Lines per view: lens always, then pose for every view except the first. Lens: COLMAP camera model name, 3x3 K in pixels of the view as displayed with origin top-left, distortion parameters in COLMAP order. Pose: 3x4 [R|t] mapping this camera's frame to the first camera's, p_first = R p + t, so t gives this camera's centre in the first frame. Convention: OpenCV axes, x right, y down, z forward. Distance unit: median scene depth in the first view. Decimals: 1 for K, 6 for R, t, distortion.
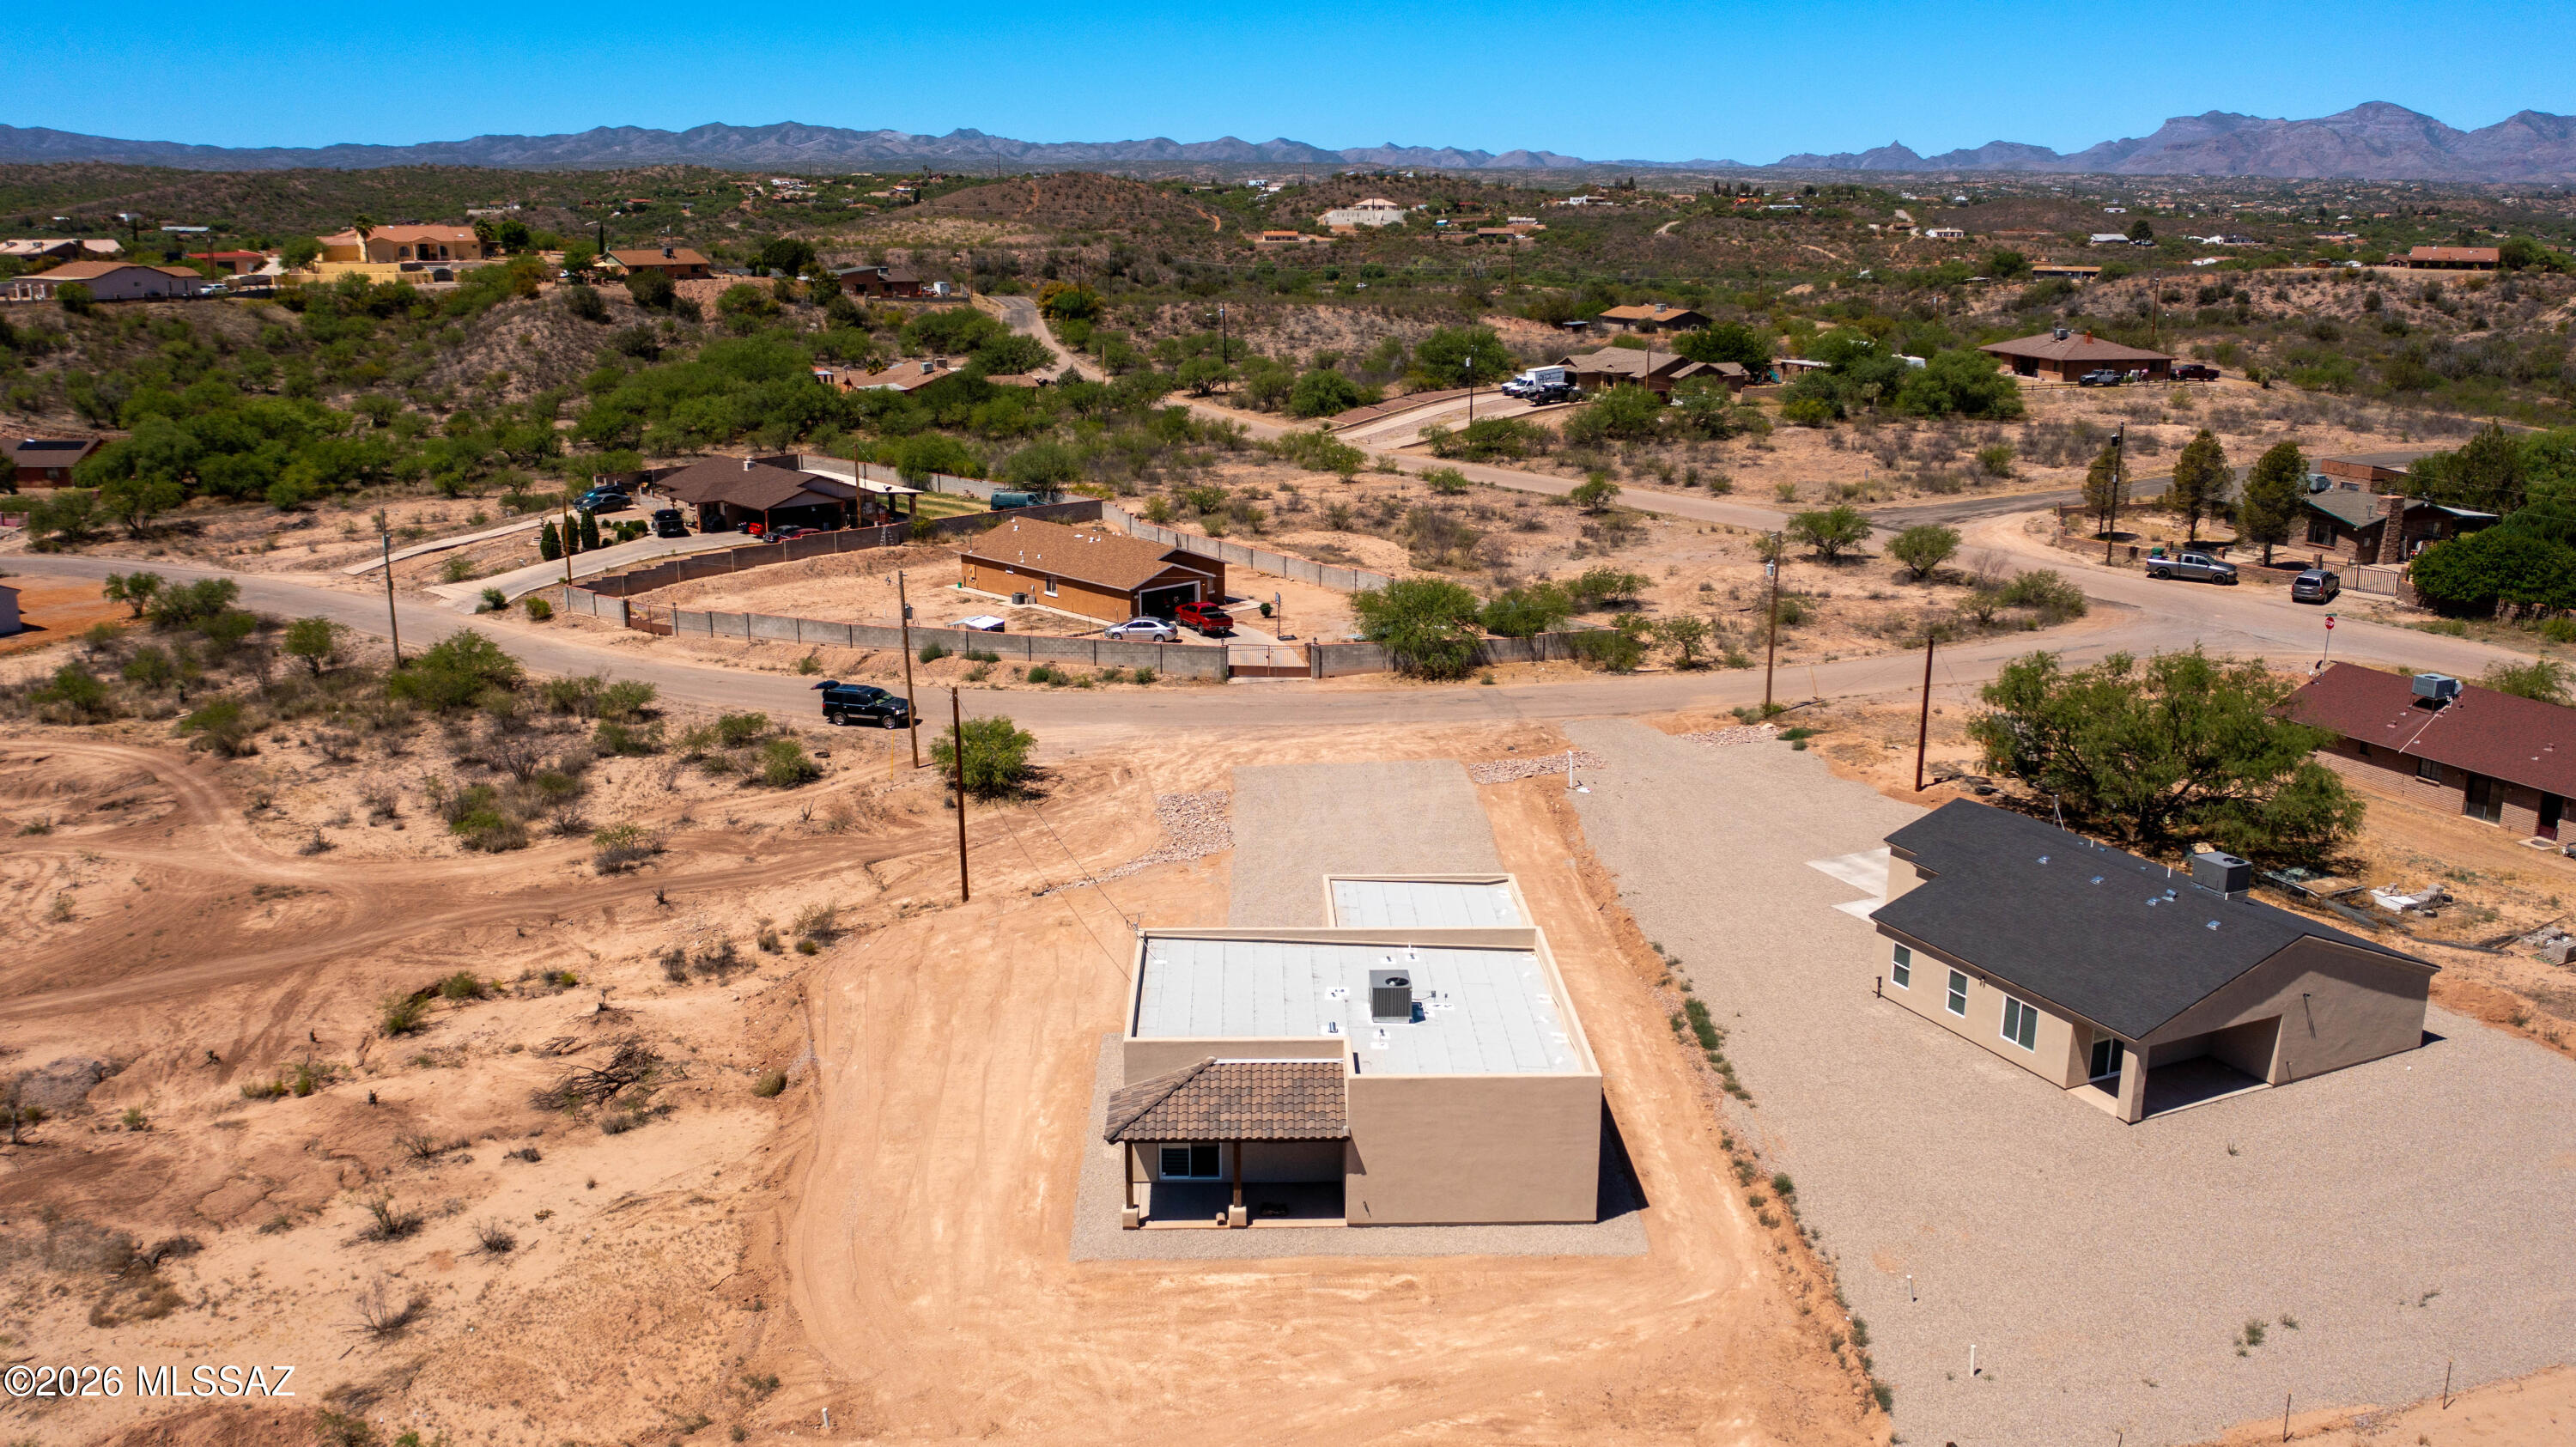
lens RADIAL K [[2015.5, 0, 1288.0], [0, 2015.5, 723.5], [0, 0, 1]] dist [-0.021726, 0.000950]
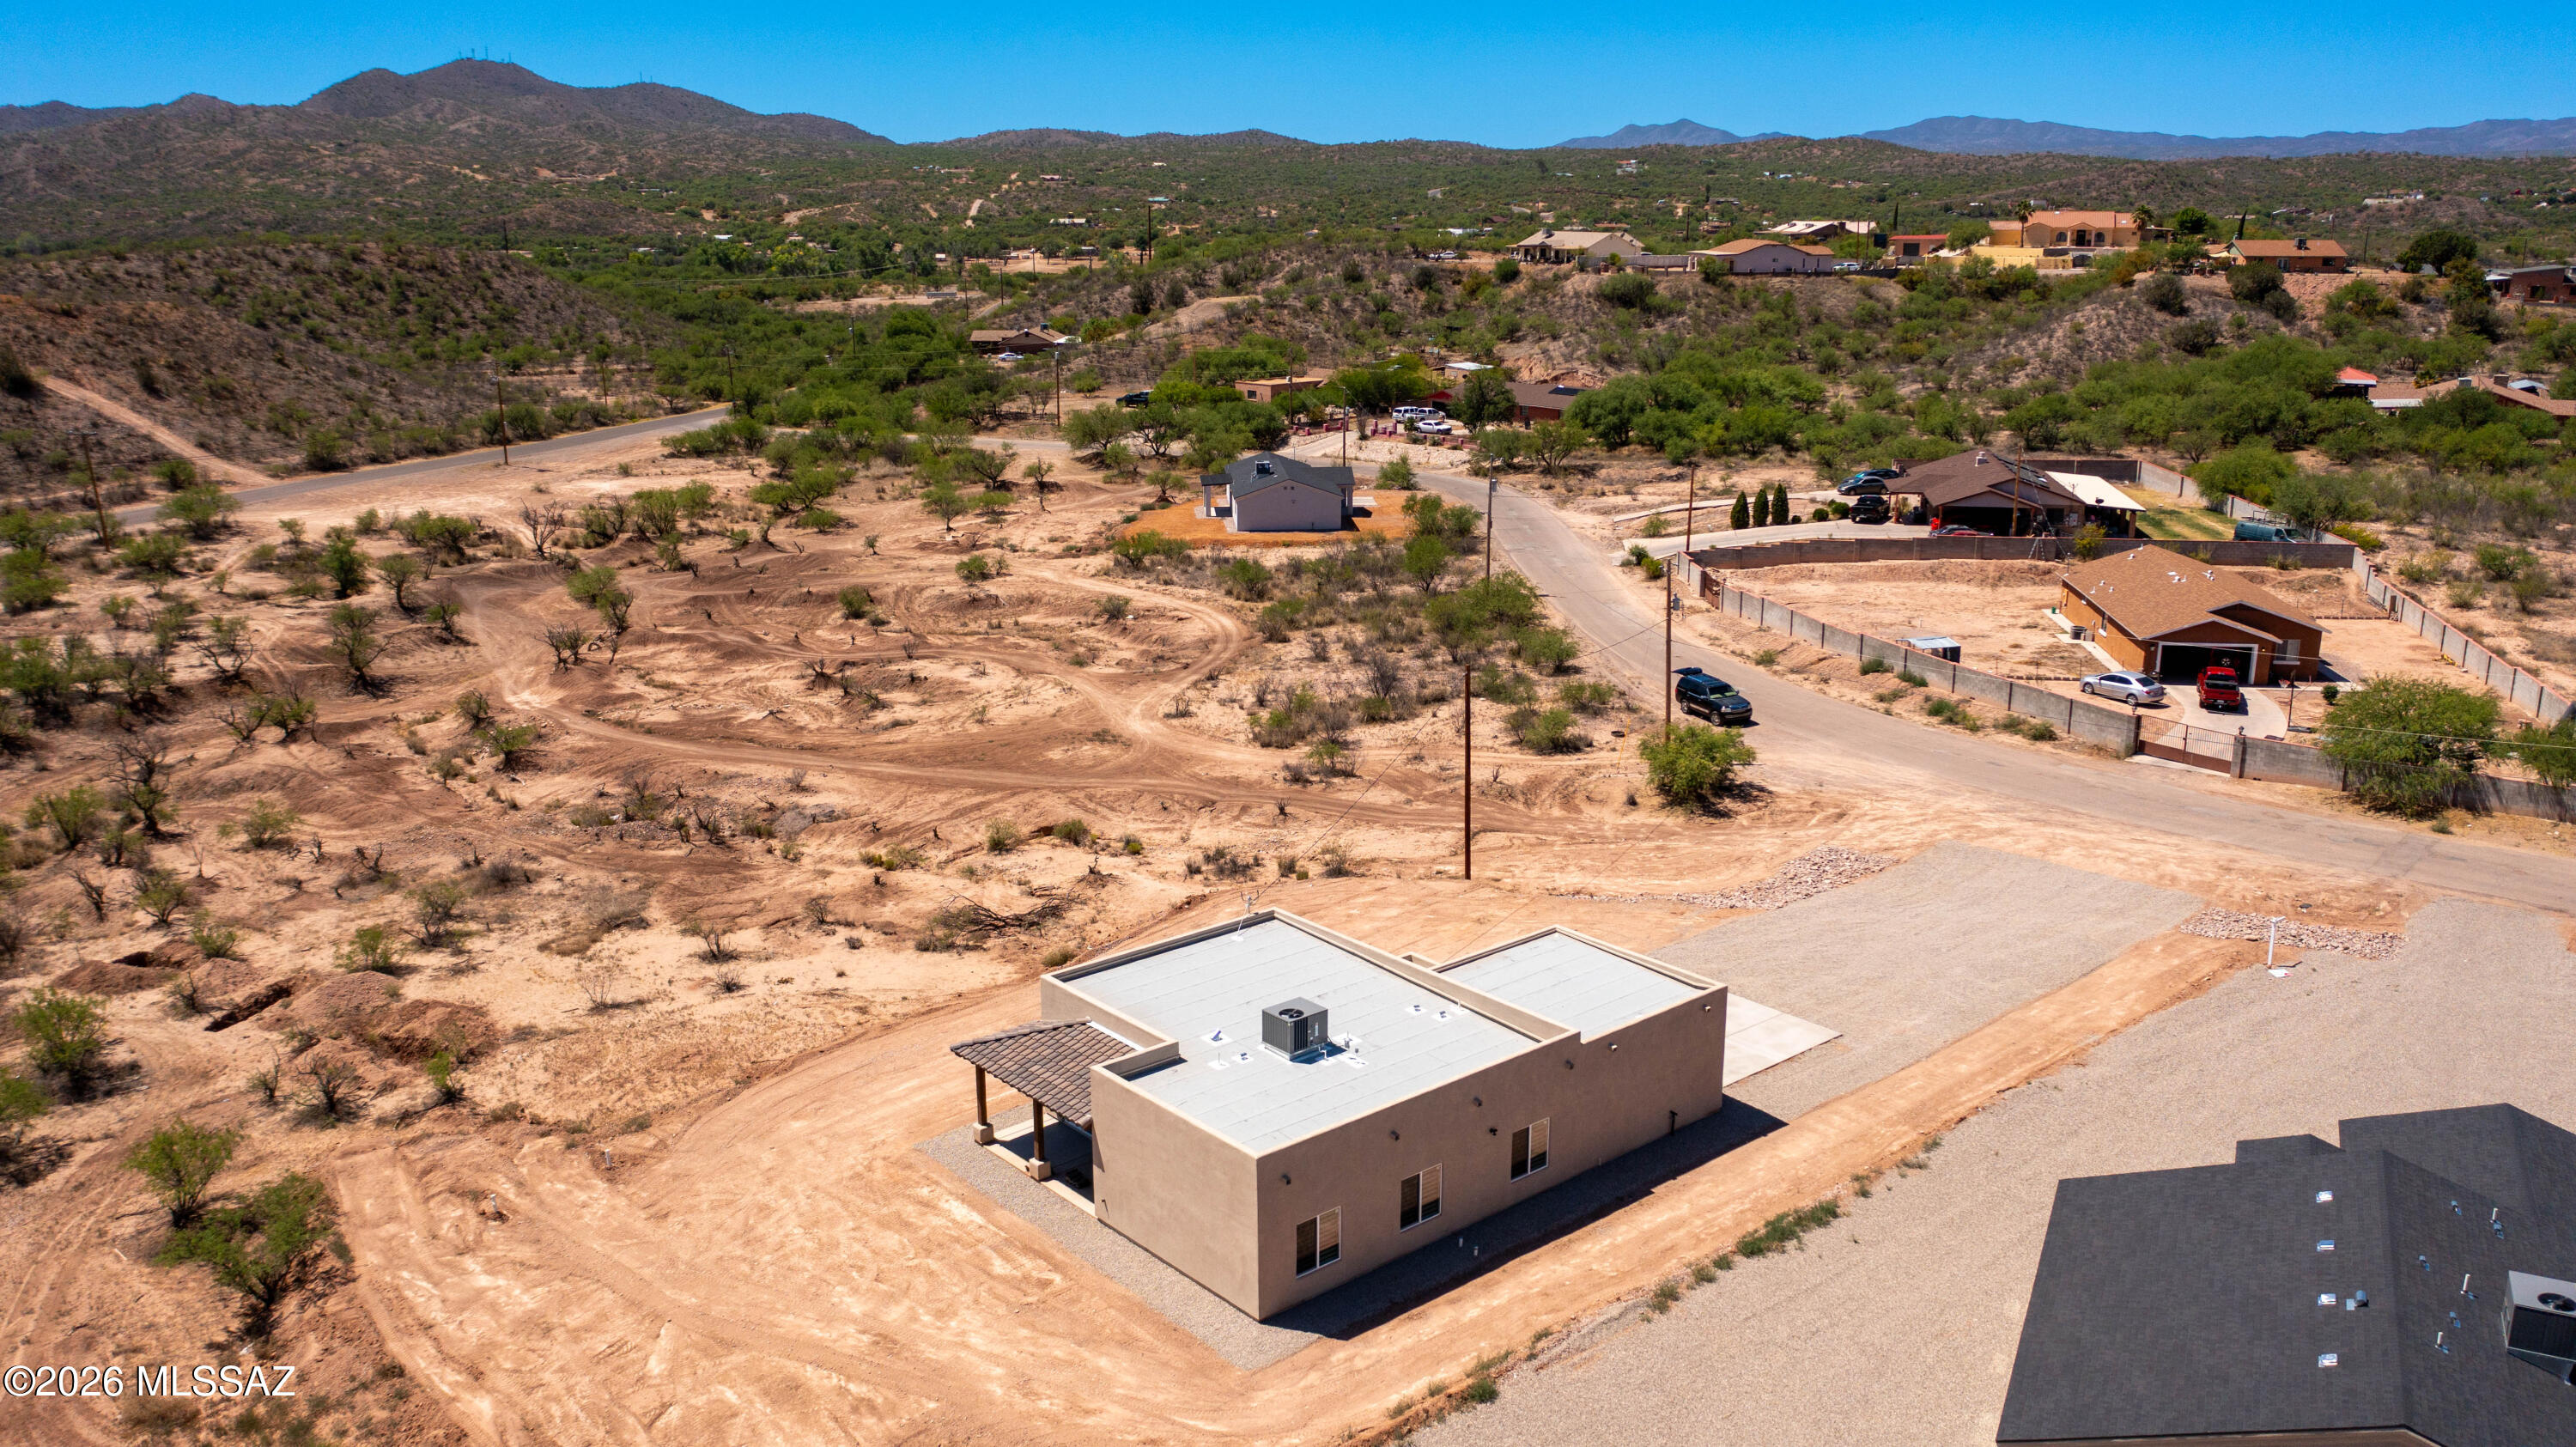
lens RADIAL K [[2026.0, 0, 1288.0], [0, 2026.0, 723.5], [0, 0, 1]] dist [-0.011280, 0.002074]
pose [[0.632874, 0.194081, -0.749535, 0.315854], [-0.191925, 0.977184, 0.090973, -0.037296], [0.750090, 0.086280, 0.655684, 0.164633]]
